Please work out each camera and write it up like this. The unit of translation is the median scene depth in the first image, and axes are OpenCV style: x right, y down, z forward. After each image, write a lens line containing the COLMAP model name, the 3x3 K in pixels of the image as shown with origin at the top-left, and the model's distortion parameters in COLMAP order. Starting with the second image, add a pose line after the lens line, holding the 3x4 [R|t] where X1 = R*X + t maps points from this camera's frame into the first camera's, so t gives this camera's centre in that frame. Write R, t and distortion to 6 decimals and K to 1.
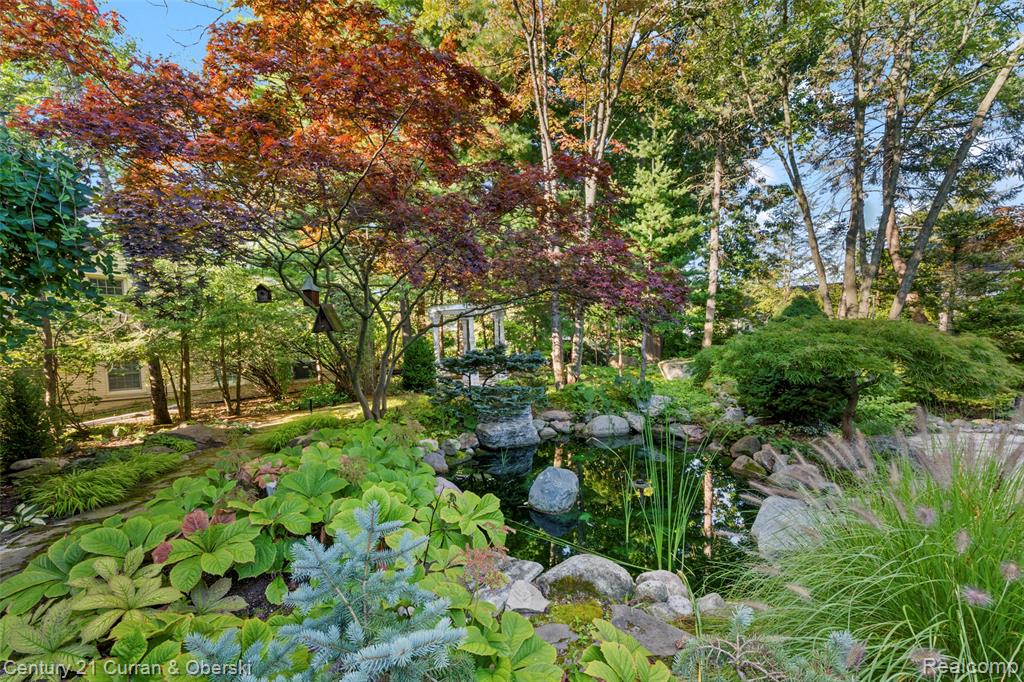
lens RADIAL K [[407.4, 0, 502.1], [0, 407.4, 369.5], [0, 0, 1]] dist [0.003099, 0.000302]
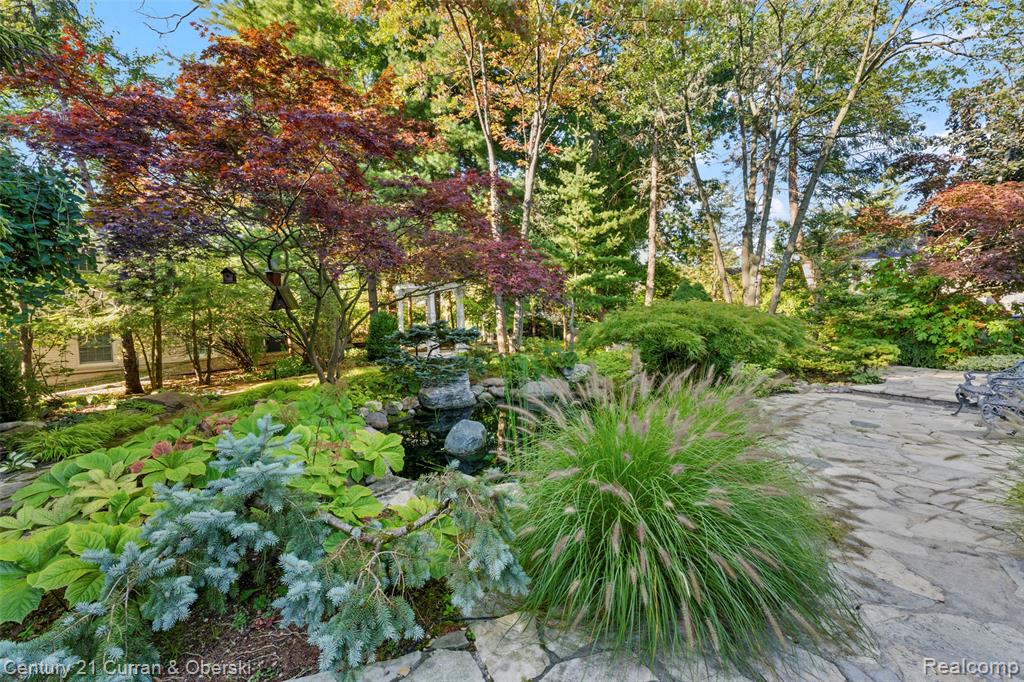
lens RADIAL K [[407.4, 0, 512.7], [0, 407.4, 338.1], [0, 0, 1]] dist [0.003099, 0.000302]
pose [[0.998494, 0.000615, 0.054849, 0.121412], [0.000194, 0.999891, -0.014747, 0.005591], [-0.054852, 0.014735, 0.998386, -0.153134]]
